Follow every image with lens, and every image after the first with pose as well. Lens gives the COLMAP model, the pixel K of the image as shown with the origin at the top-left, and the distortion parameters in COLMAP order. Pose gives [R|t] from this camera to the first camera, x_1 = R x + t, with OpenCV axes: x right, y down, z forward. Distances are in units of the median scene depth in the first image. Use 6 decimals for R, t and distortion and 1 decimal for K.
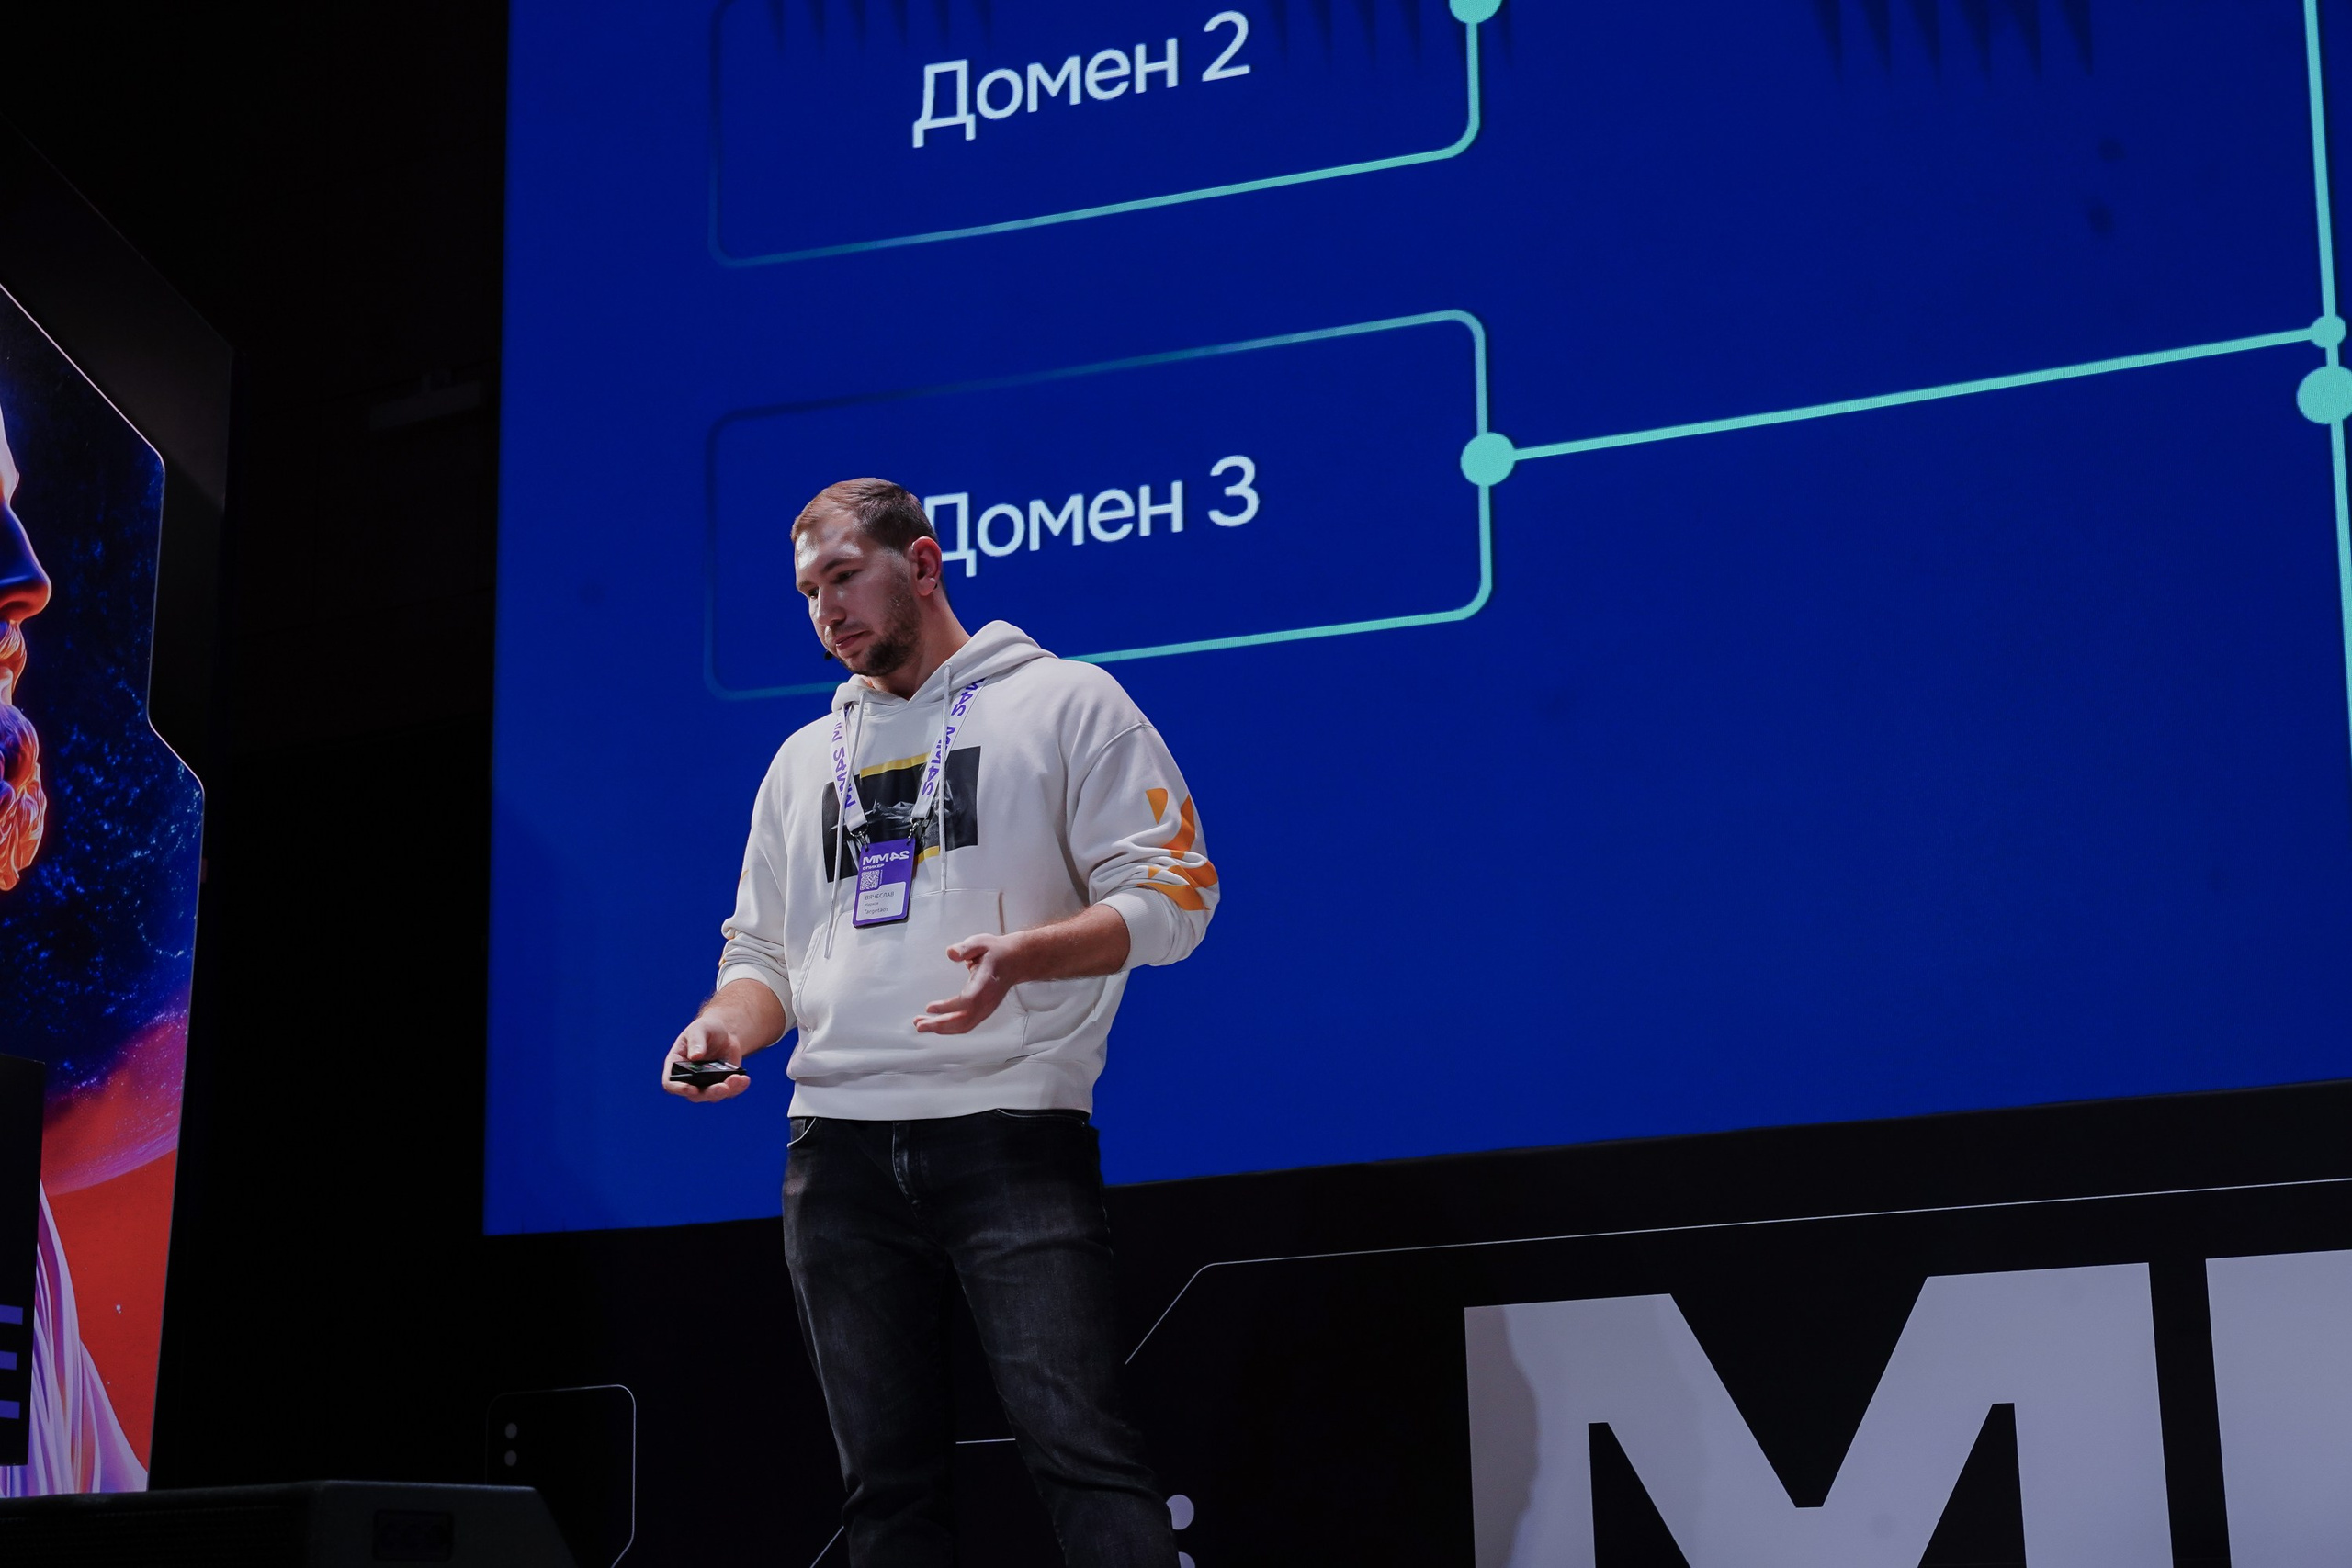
lens RADIAL K [[4490.3, 0, 1159.4], [0, 4490.3, 777.4], [0, 0, 1]] dist [0.037602, 0.000000]
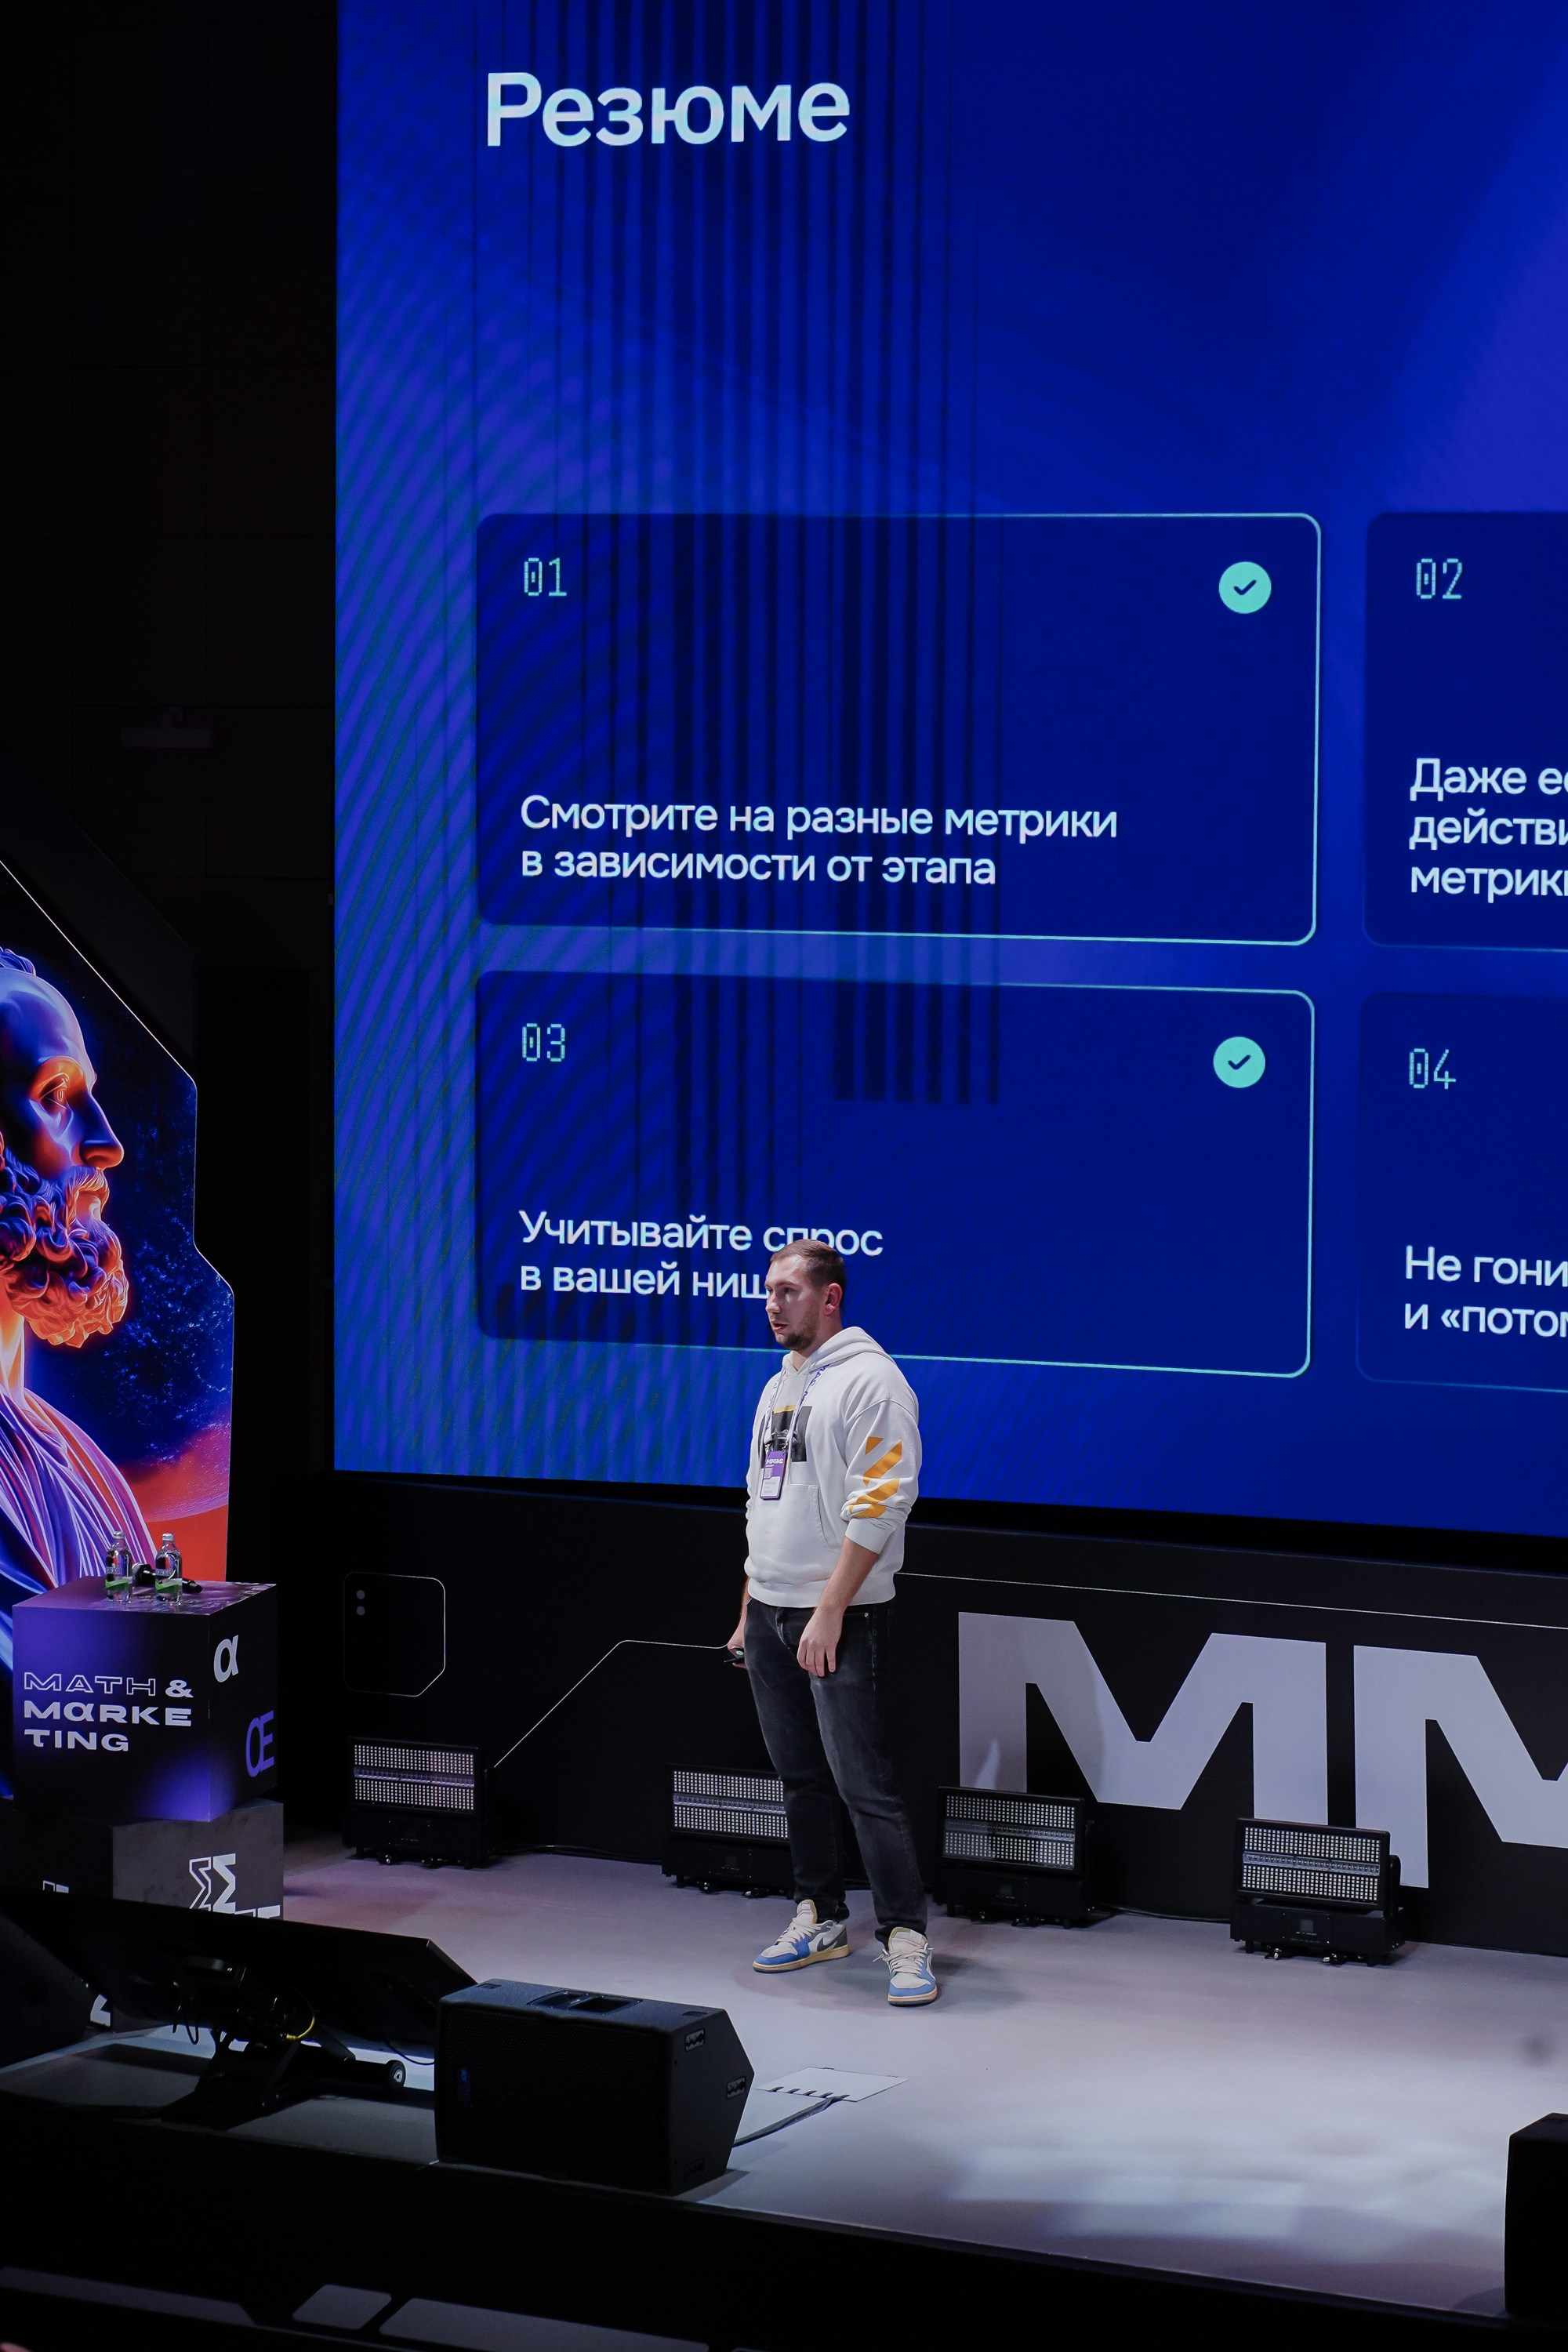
lens RADIAL K [[6224.5, 0, 781.4], [0, 6224.5, 1160.9], [0, 0, 1]] dist [-0.015320, 0.000000]
pose [[0.993134, 0.007096, 0.116765, -0.272704], [-0.039911, 0.958822, 0.281189, -0.695702], [-0.109961, -0.283919, 0.952522, -1.223020]]
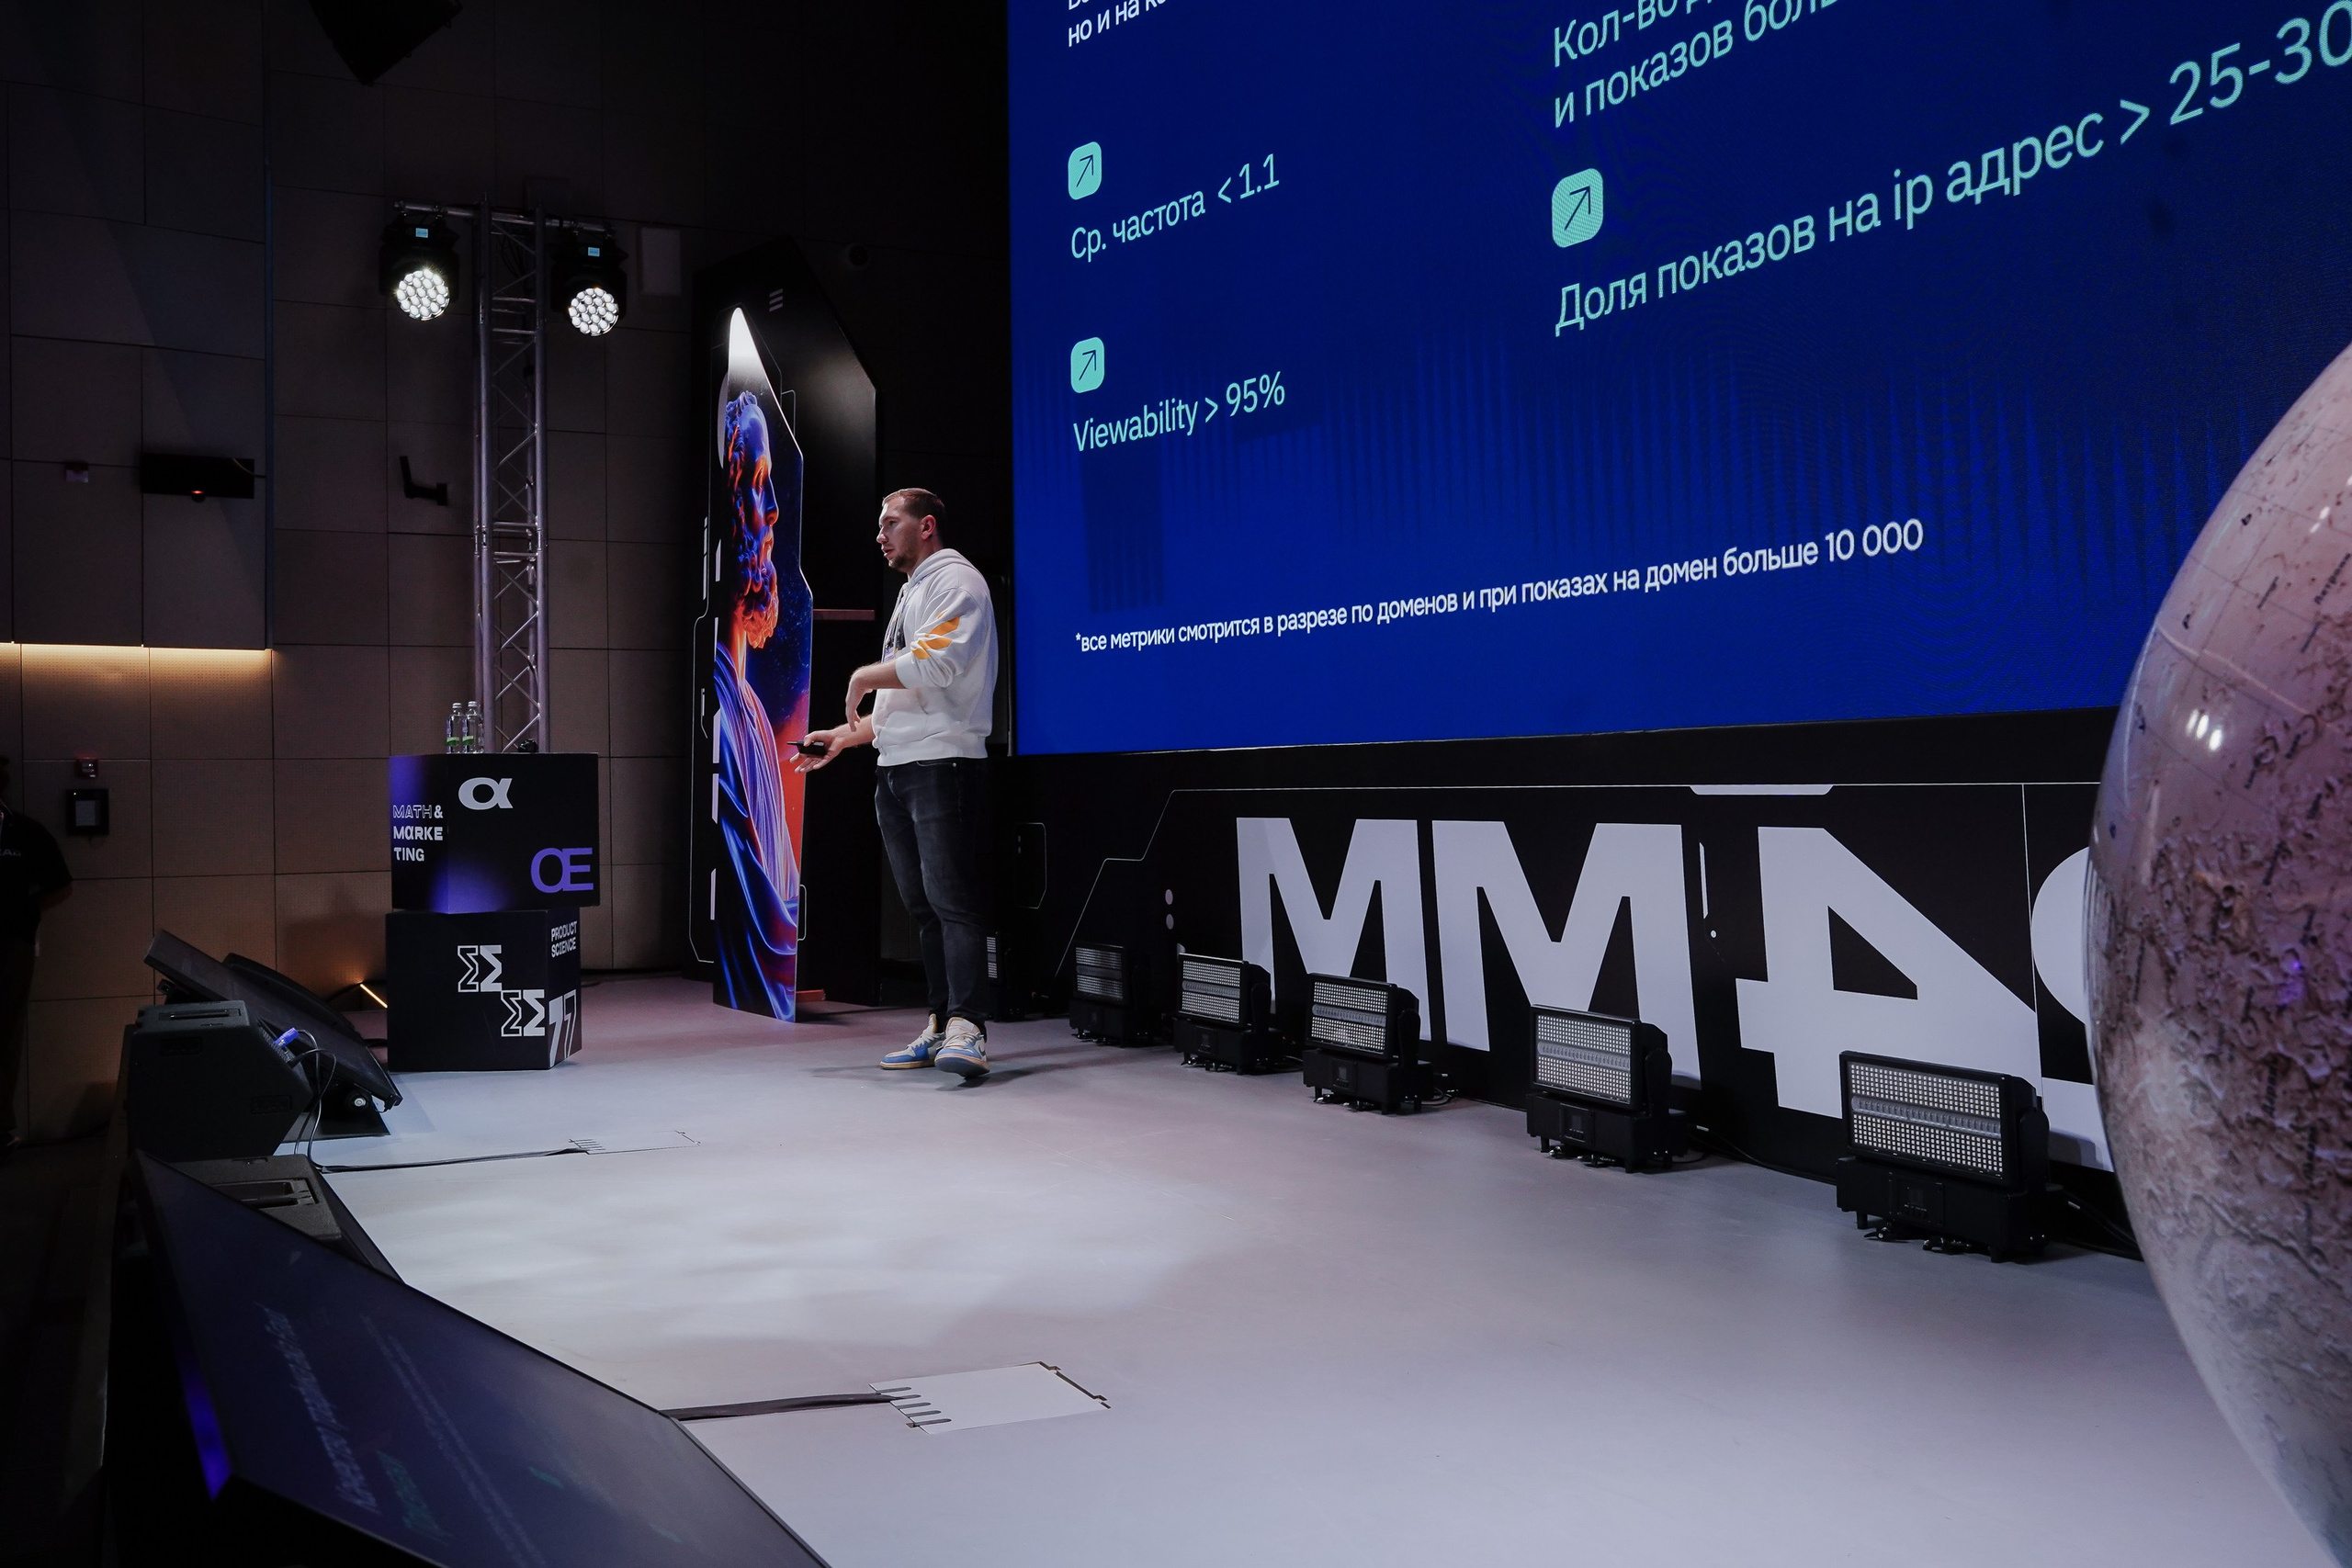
lens RADIAL K [[2111.3, 0, 1179.8], [0, 2111.3, 781.5], [0, 0, 1]] dist [0.006776, -0.002312]
pose [[0.874288, -0.003233, -0.485396, 0.501423], [0.103715, 0.978129, 0.180296, -0.082673], [0.474197, -0.207974, 0.855502, 0.088555]]
